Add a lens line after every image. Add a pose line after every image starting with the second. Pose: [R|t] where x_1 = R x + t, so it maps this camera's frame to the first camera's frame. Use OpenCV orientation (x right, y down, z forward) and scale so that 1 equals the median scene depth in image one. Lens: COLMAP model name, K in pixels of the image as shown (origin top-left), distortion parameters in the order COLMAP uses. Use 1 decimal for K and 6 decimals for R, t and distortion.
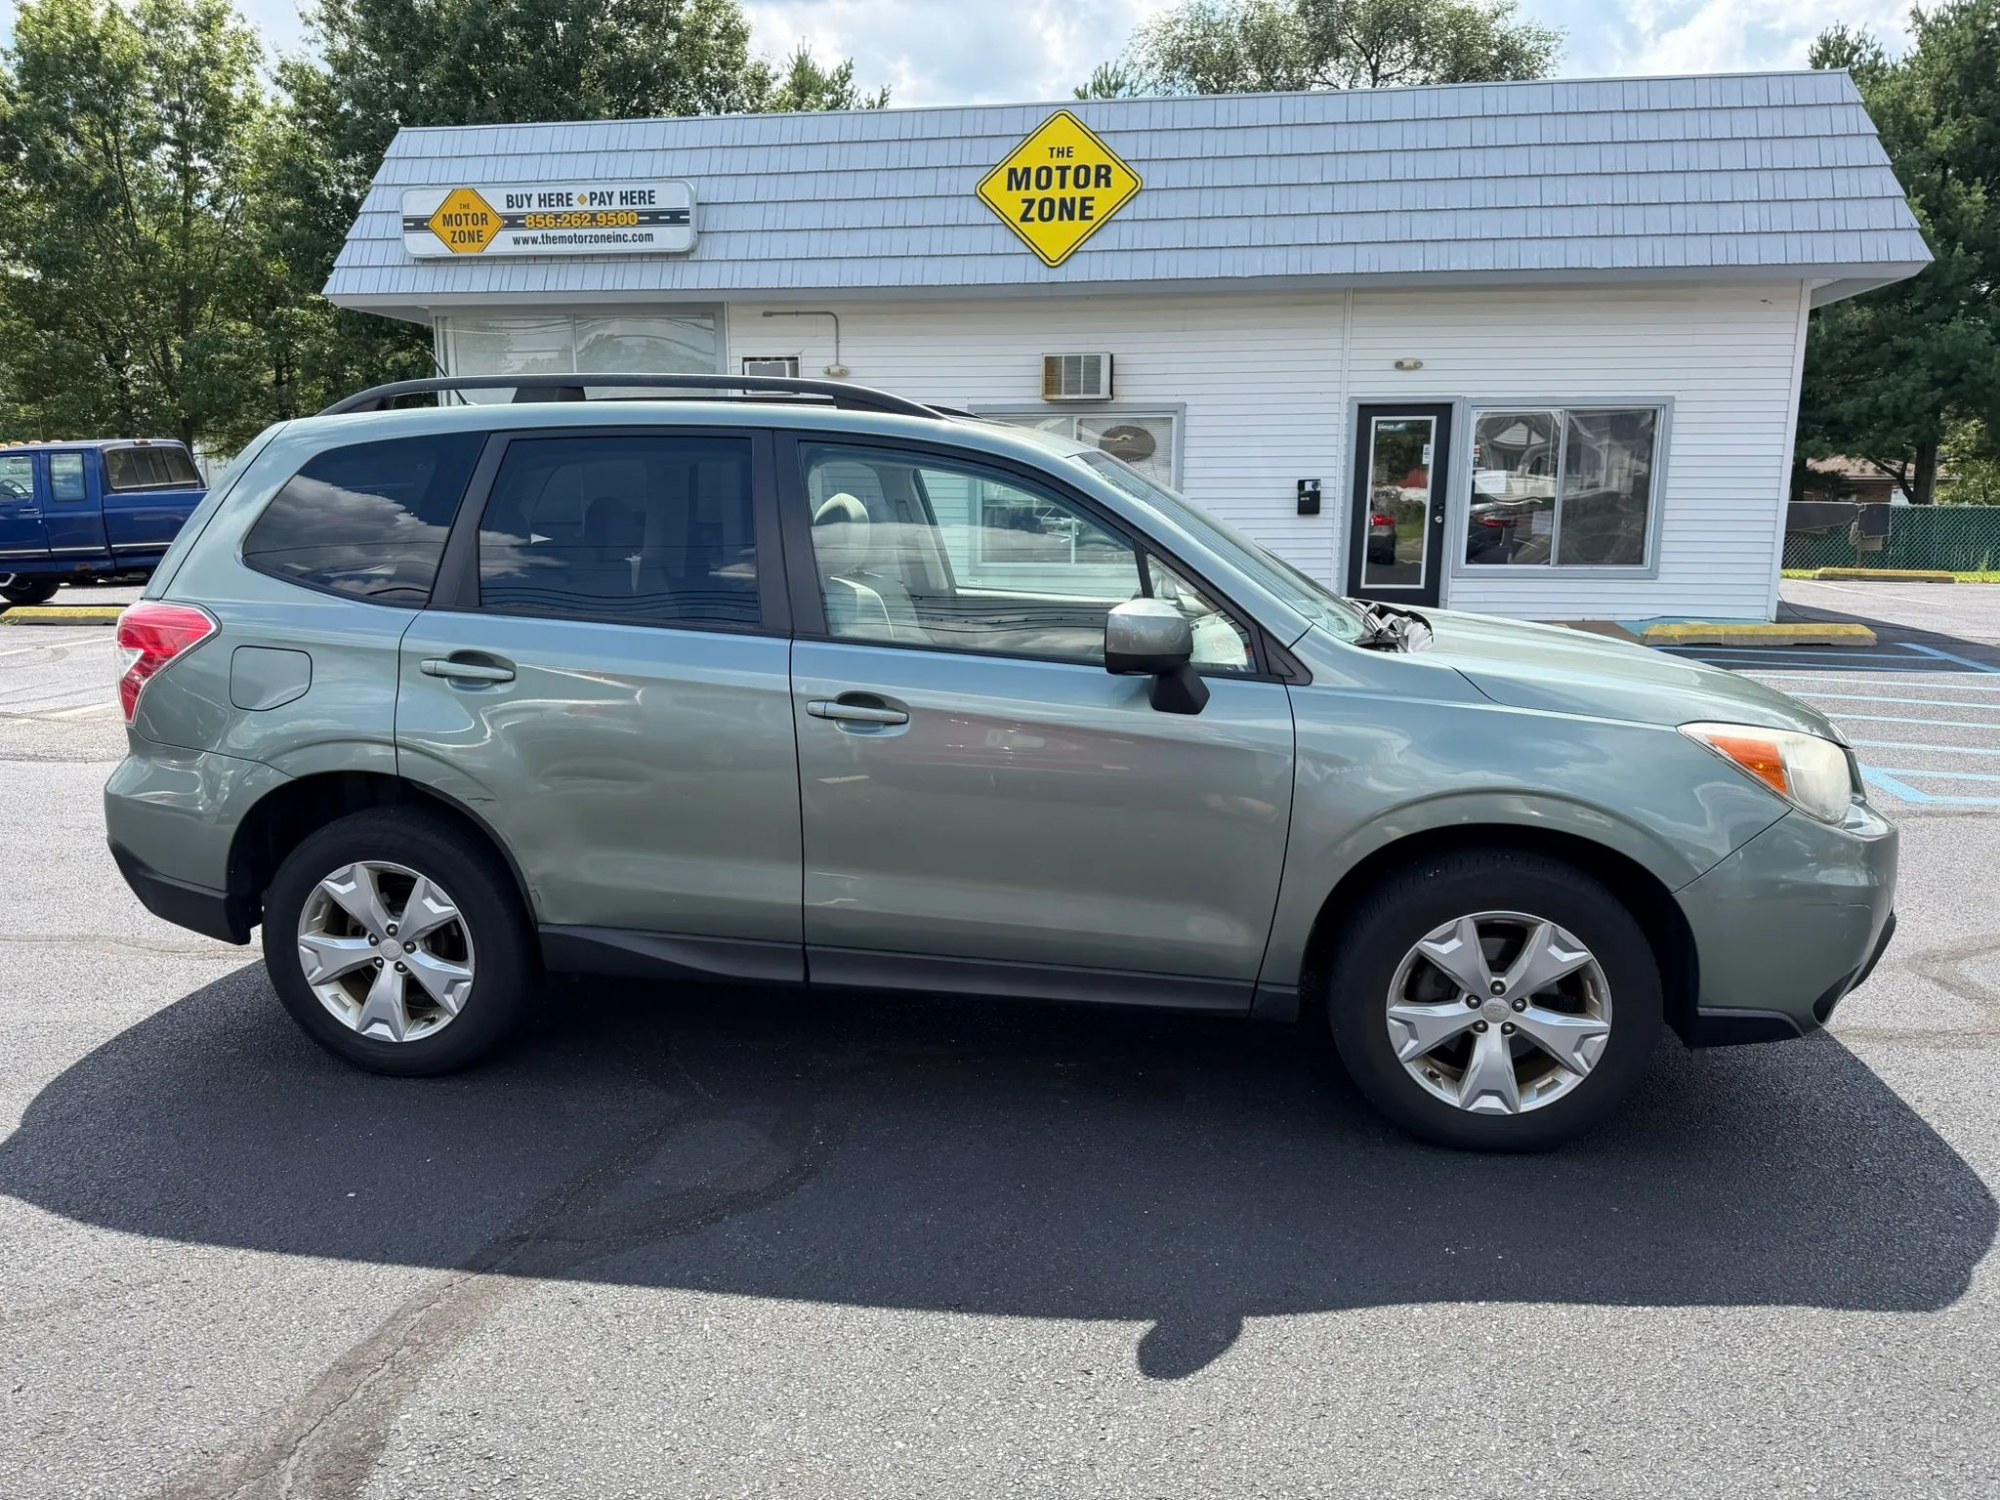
lens RADIAL K [[1420.8, 0, 1002.7], [0, 1420.8, 769.0], [0, 0, 1]] dist [0.017808, -0.029320]
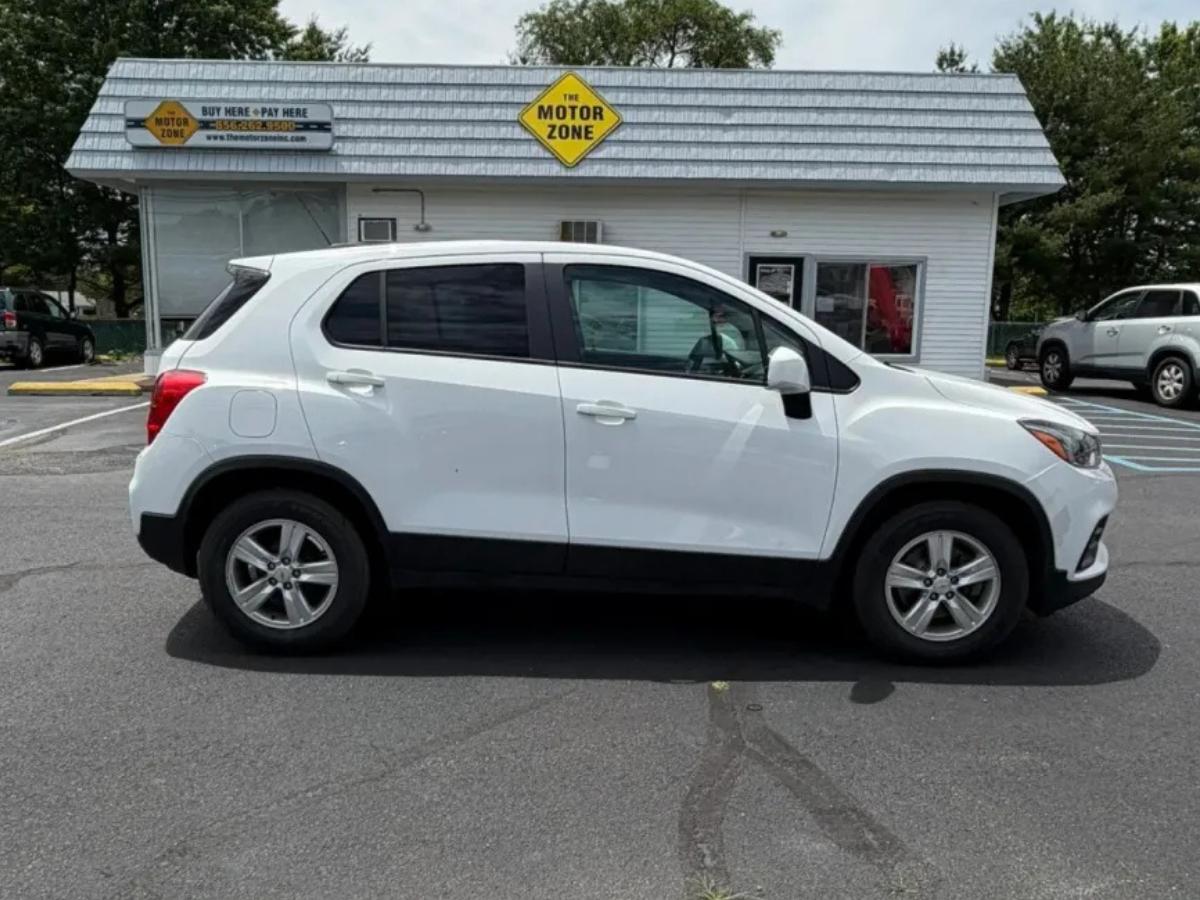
lens RADIAL K [[937.9, 0, 597.7], [0, 937.9, 469.8], [0, 0, 1]] dist [-0.042827, 0.048678]
pose [[0.982354, -0.021068, 0.185839, -0.132640], [0.025809, 0.999399, -0.023126, 0.012736], [-0.185240, 0.027514, 0.982308, -0.029492]]
